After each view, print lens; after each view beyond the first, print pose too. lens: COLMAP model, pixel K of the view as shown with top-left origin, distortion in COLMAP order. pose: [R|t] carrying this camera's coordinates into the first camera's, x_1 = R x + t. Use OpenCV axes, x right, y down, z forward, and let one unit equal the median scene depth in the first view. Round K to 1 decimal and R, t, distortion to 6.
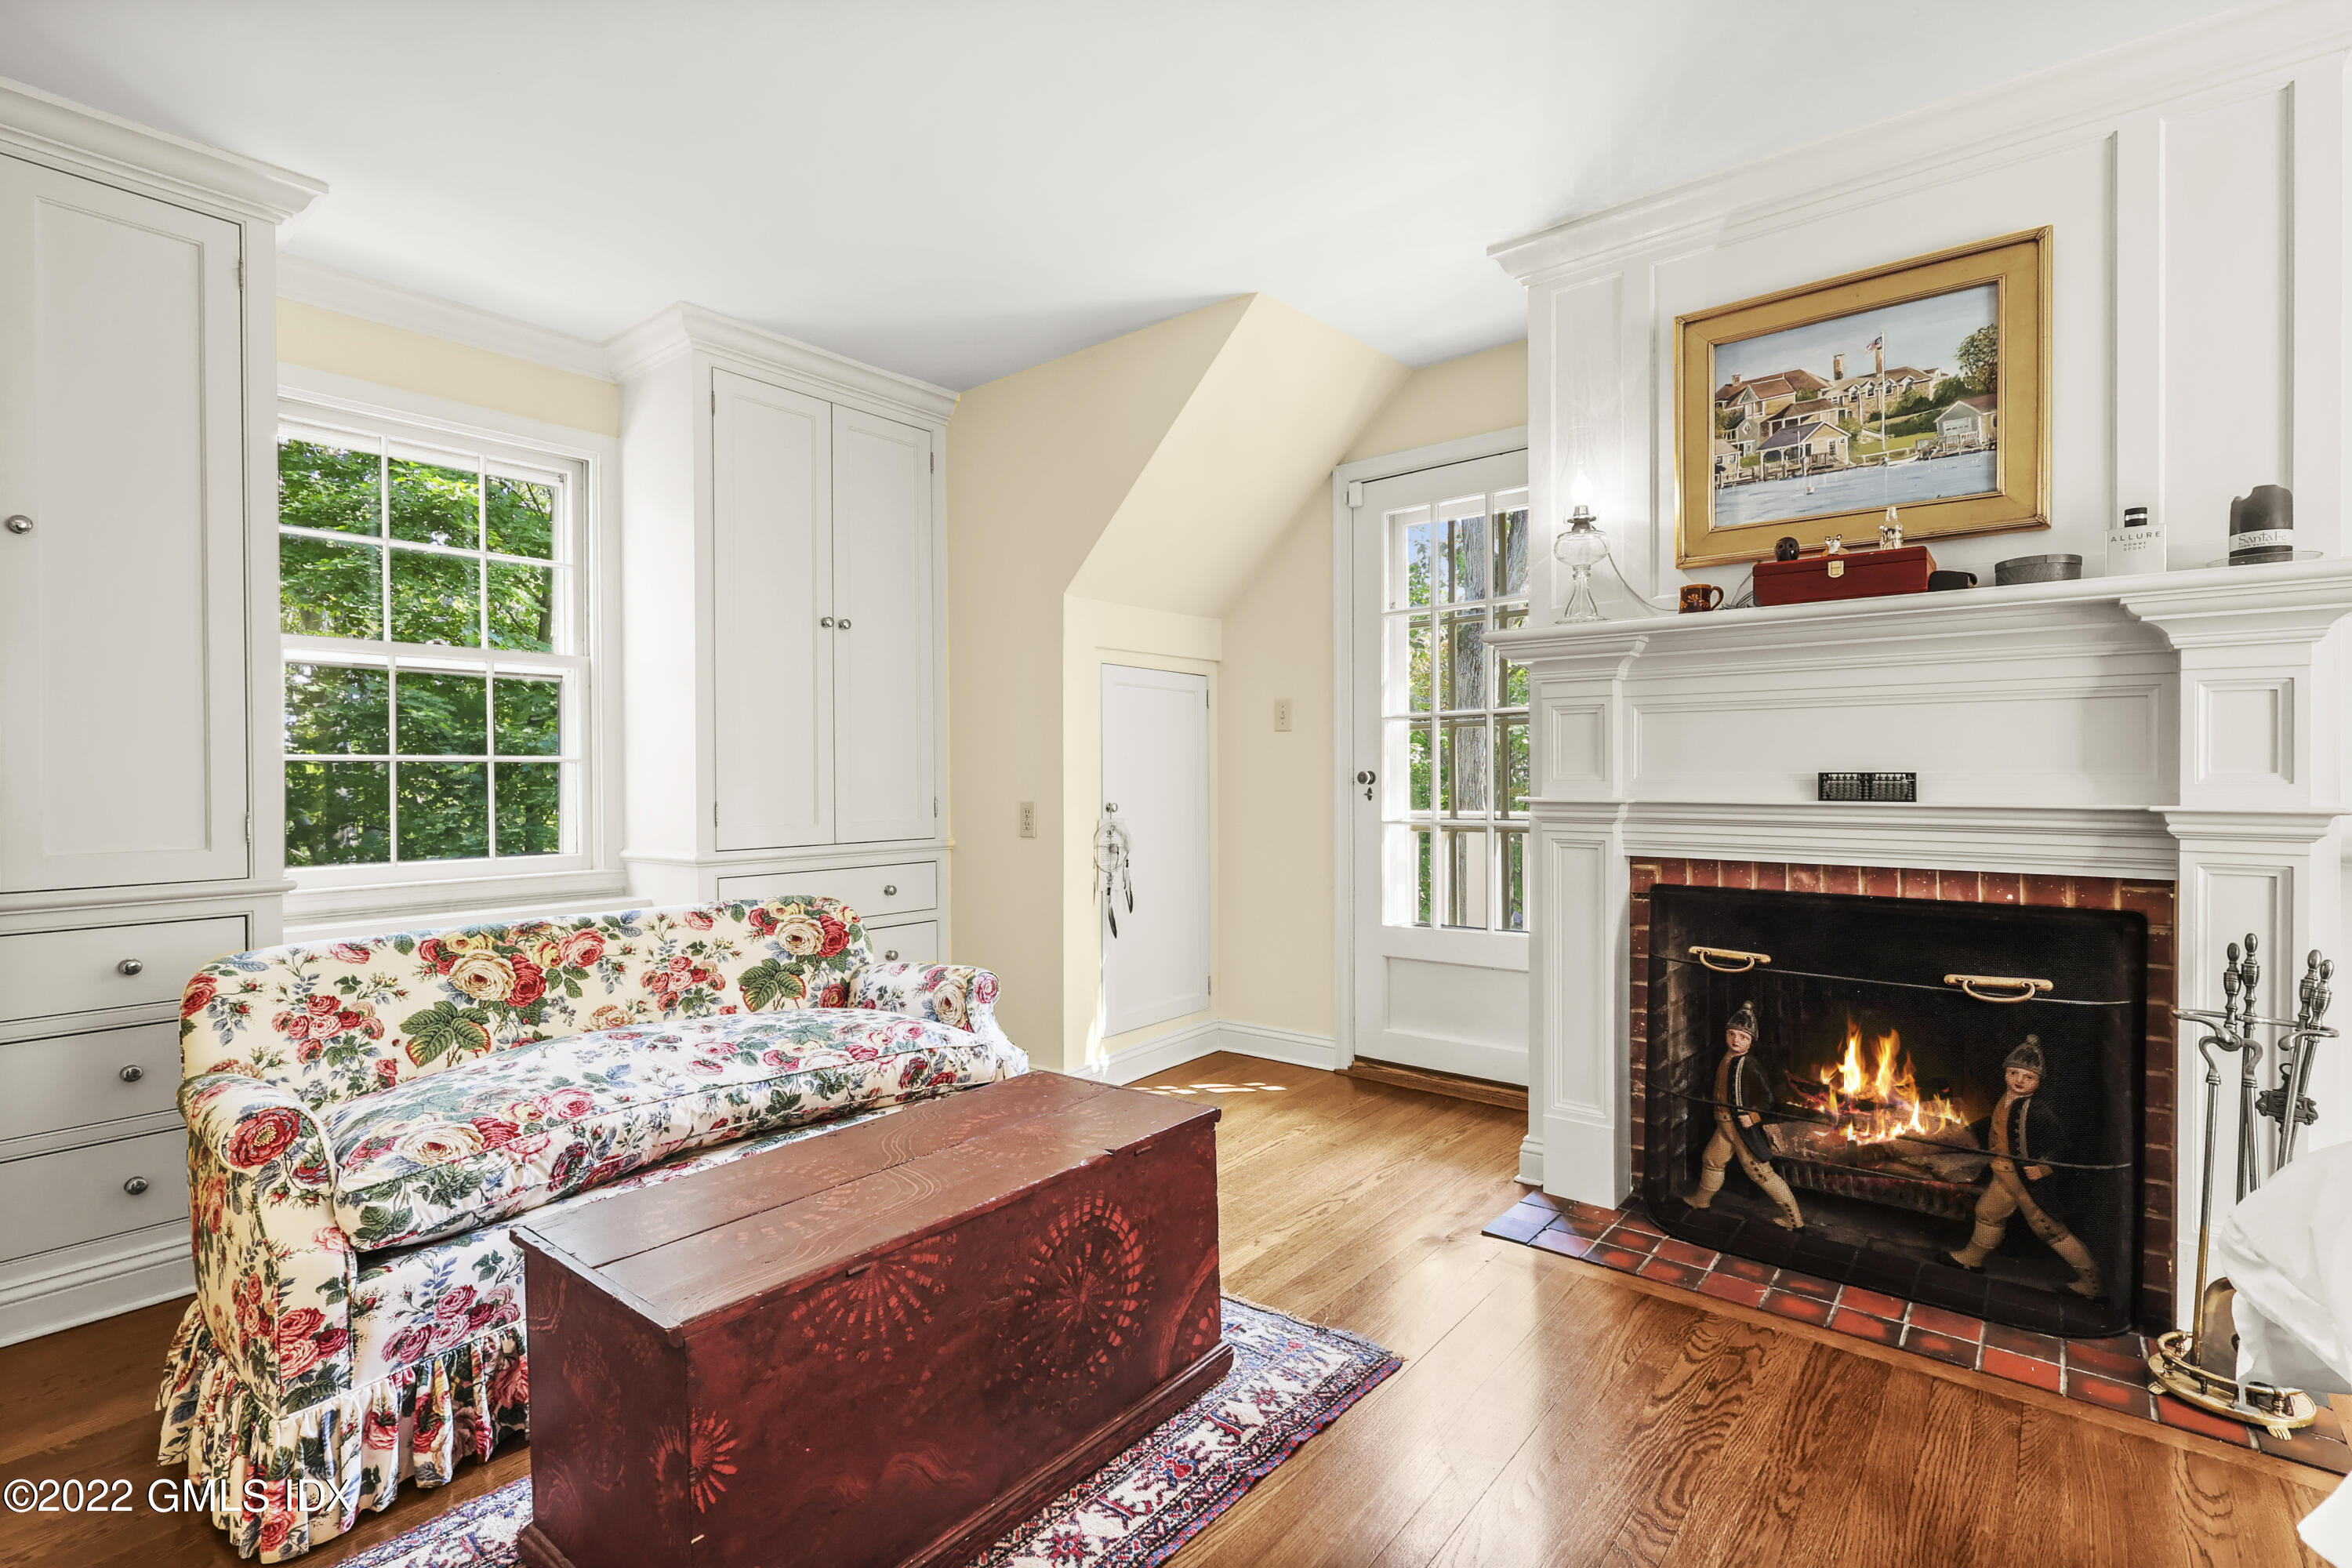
lens RADIAL K [[1101.6, 0, 1163.7], [0, 1101.6, 771.3], [0, 0, 1]] dist [-0.010771, 0.000495]
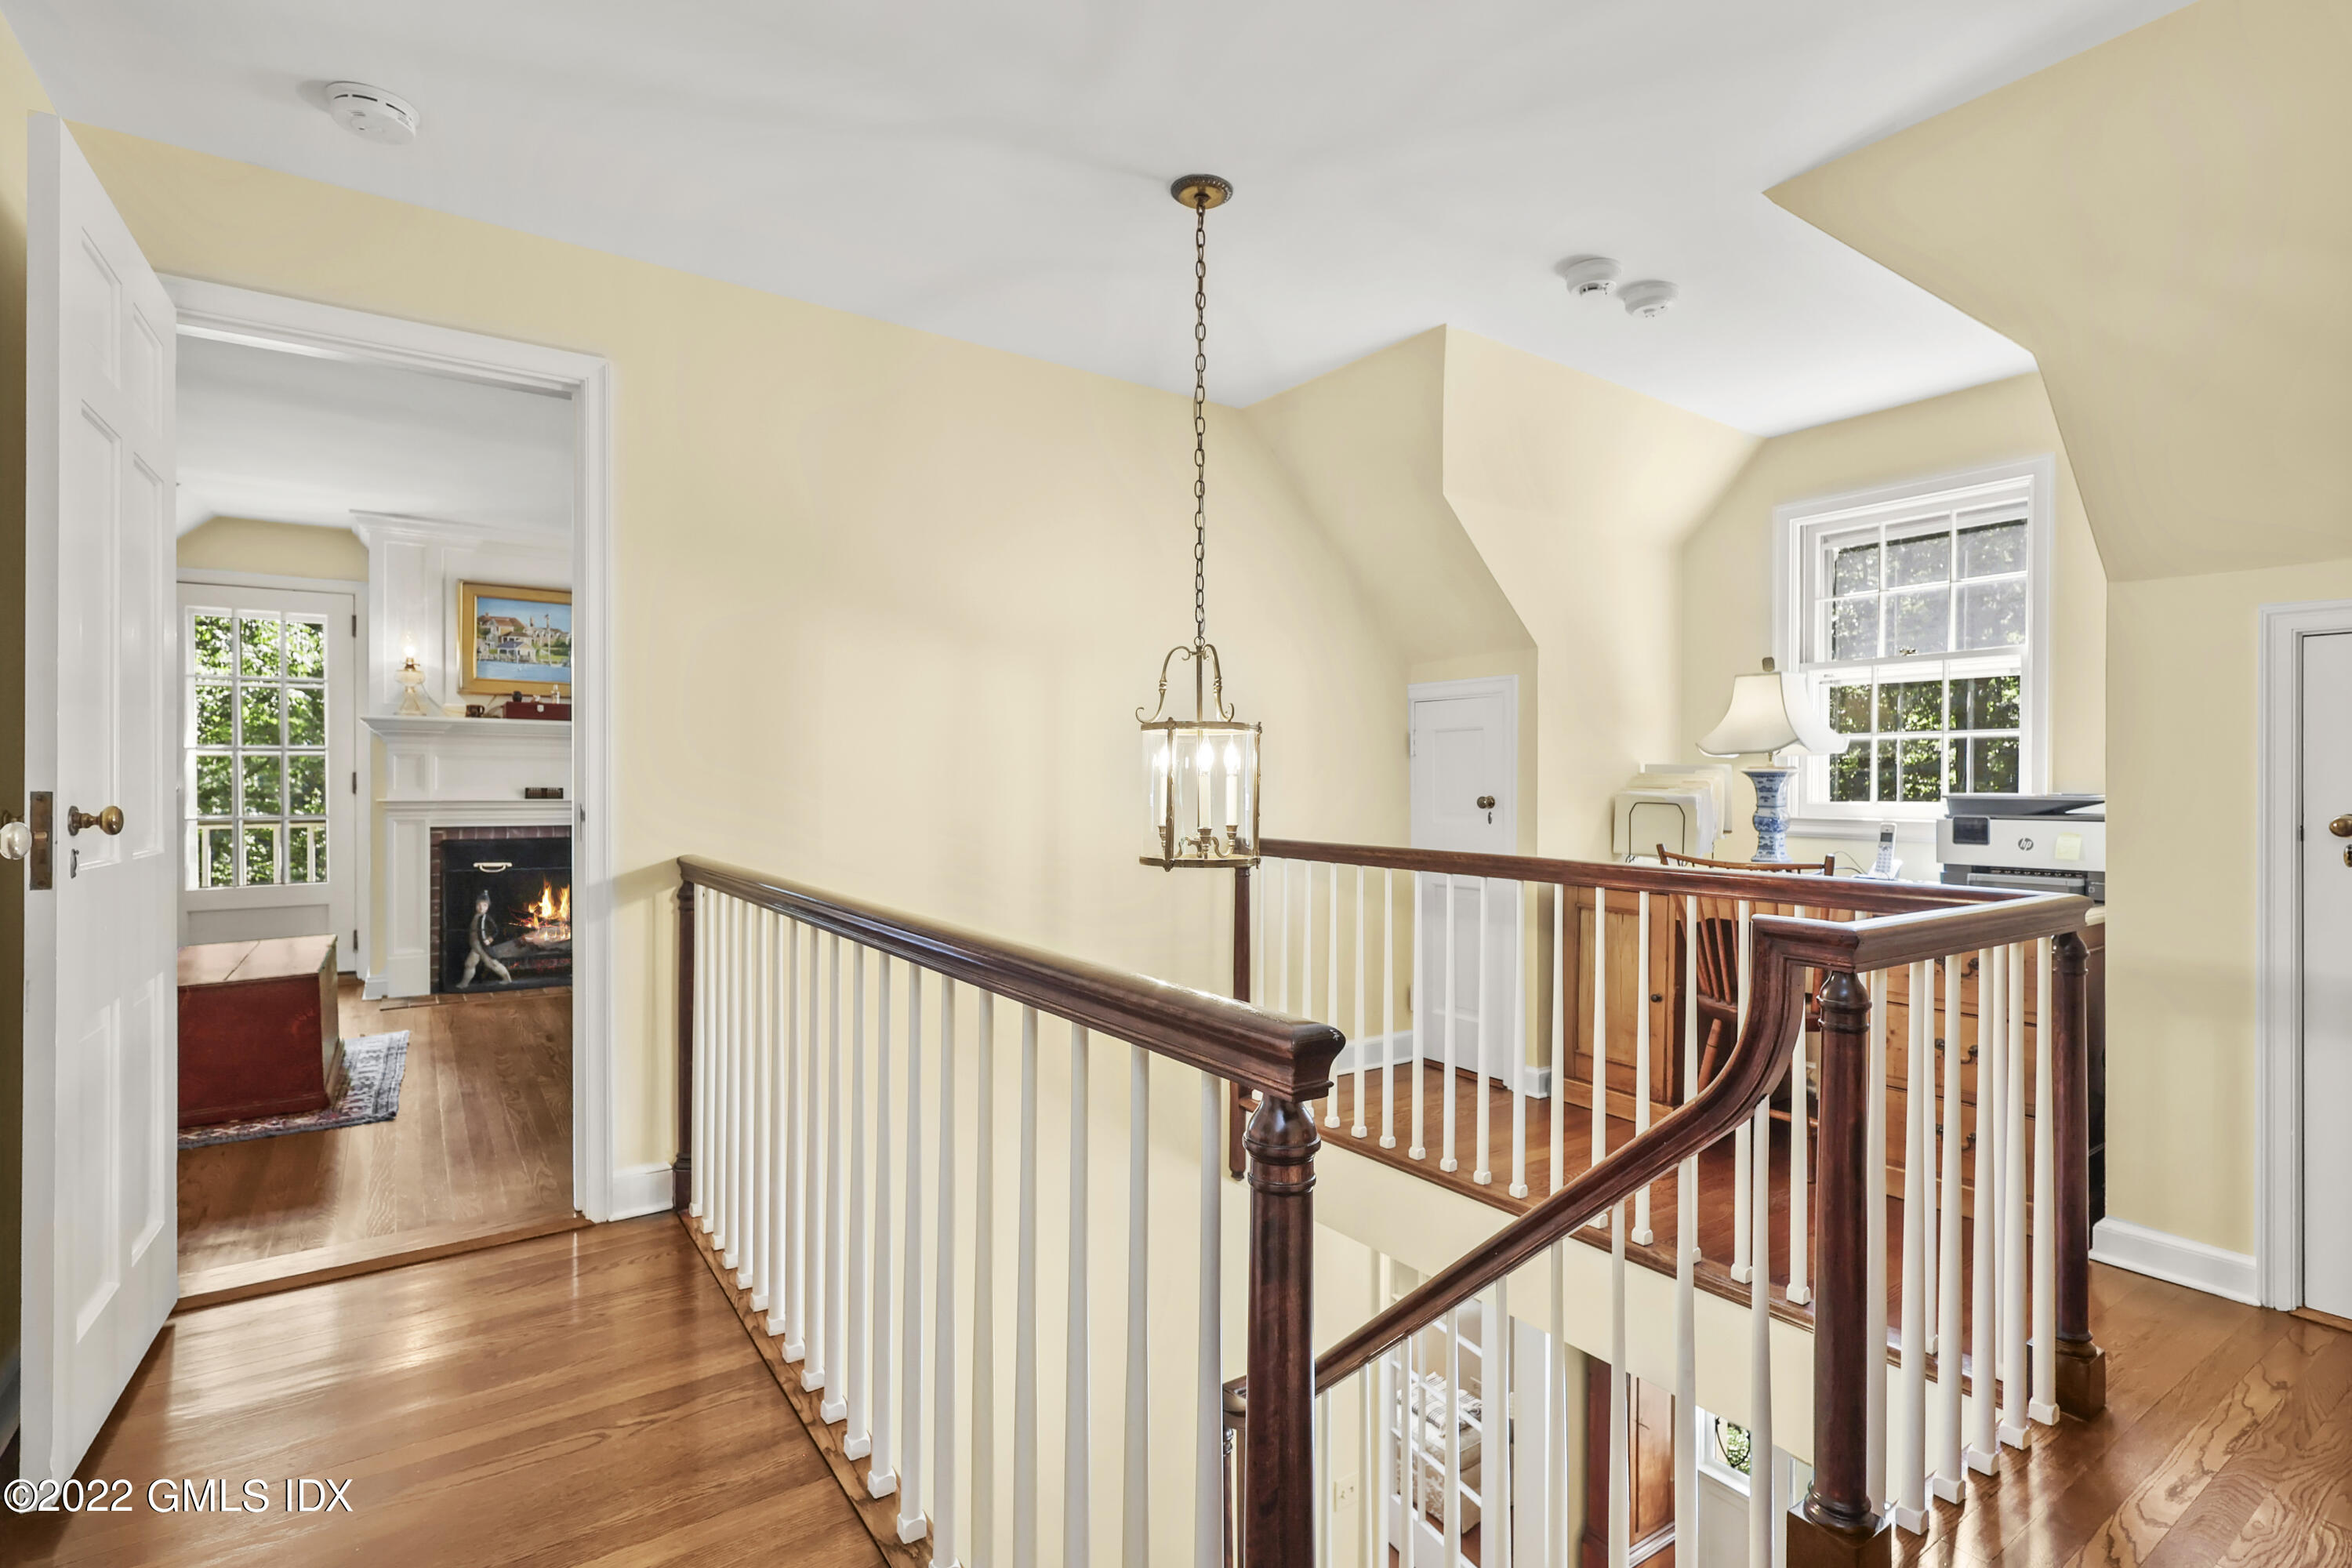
lens RADIAL K [[1101.6, 0, 1168.5], [0, 1101.6, 781.0], [0, 0, 1]] dist [-0.010771, 0.000495]
pose [[0.285050, 0.008112, 0.958478, -1.245628], [-0.001505, 0.999967, -0.008015, 0.003381], [-0.958511, 0.000842, 0.285053, -0.995495]]
